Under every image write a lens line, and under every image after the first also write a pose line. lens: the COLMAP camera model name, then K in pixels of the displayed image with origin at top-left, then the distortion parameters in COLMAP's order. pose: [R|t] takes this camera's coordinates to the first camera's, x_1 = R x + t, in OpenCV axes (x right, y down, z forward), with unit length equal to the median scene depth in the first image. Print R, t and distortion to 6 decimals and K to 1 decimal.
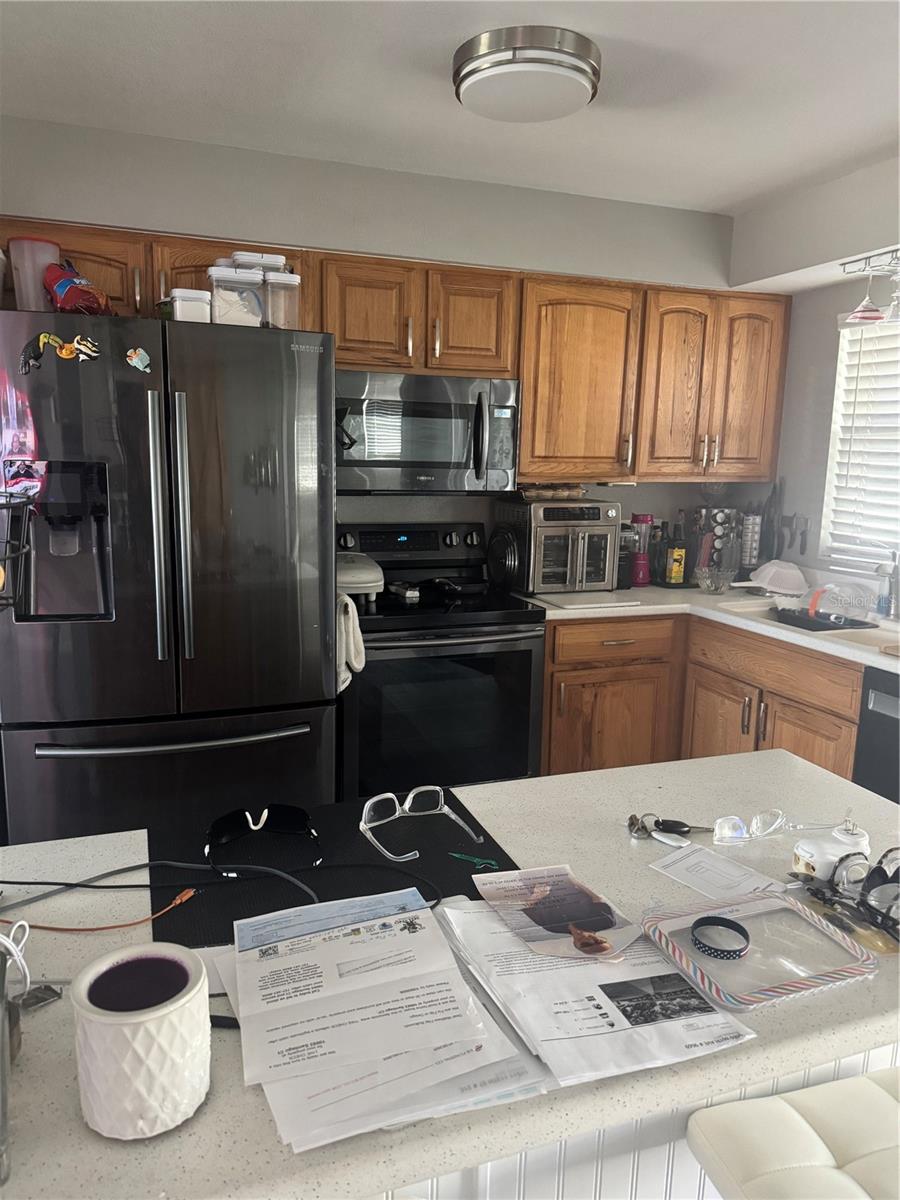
lens RADIAL K [[816.7, 0, 442.3], [0, 816.7, 600.3], [0, 0, 1]] dist [0.161120, -0.320572]
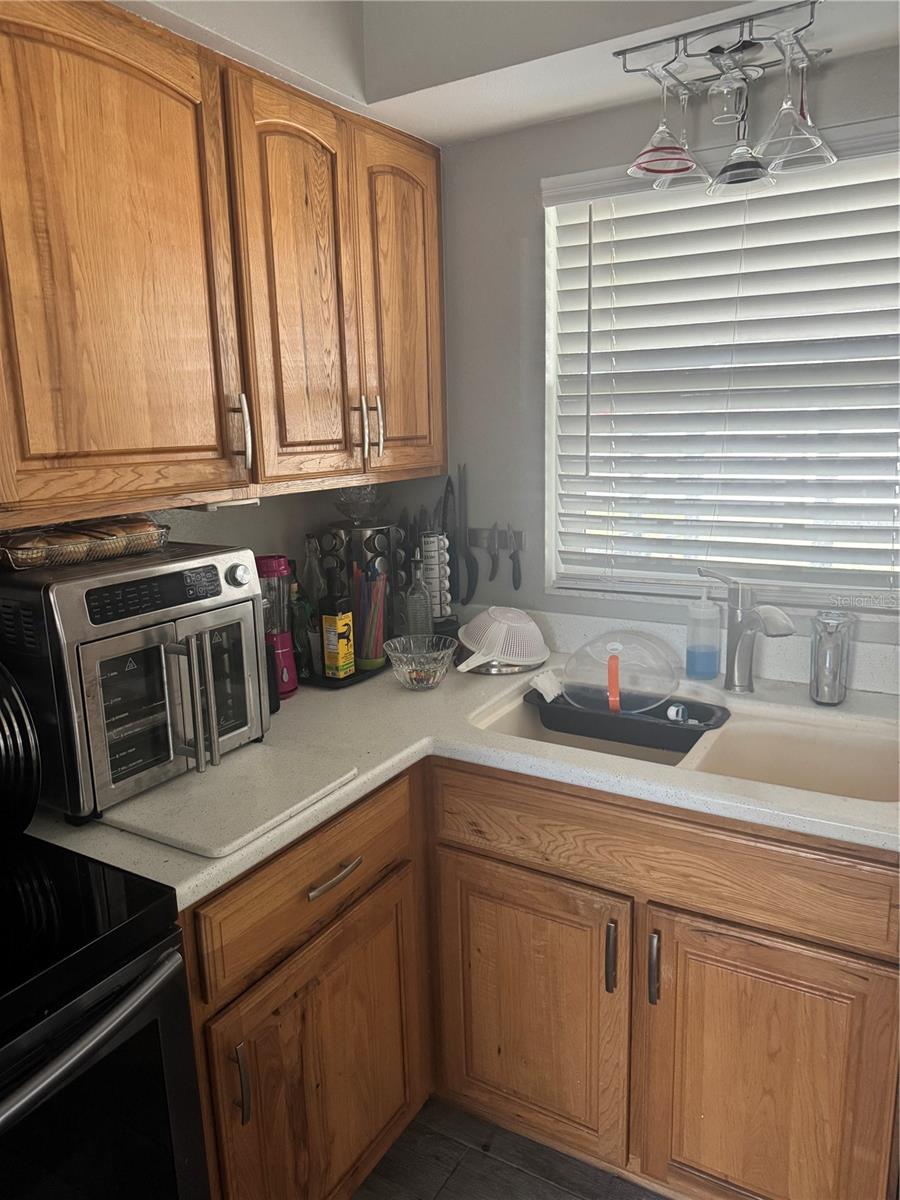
lens RADIAL K [[847.5, 0, 450.0], [0, 847.5, 600.0], [0, 0, 1]] dist [0.081979, -0.114625]
pose [[0.779117, -0.169198, 0.603613, 0.015451], [0.153116, 0.985086, 0.078493, -0.111497], [-0.607891, 0.031267, 0.793405, 0.573499]]
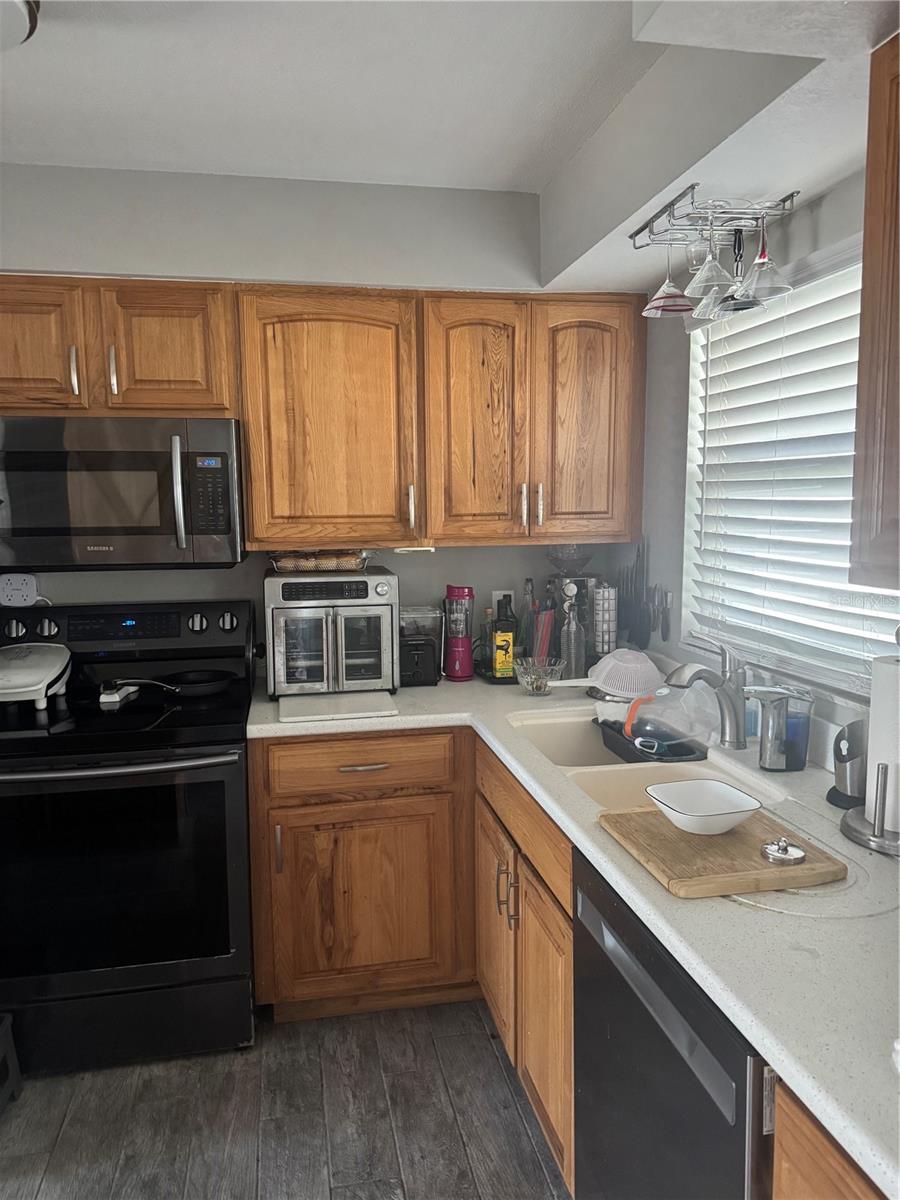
lens RADIAL K [[816.7, 0, 442.3], [0, 816.7, 600.3], [0, 0, 1]] dist [0.161120, -0.320572]
pose [[0.986632, -0.010621, -0.162617, 0.383850], [0.000616, 0.998110, -0.061449, -0.049403], [0.162962, 0.060528, 0.984774, 0.270377]]
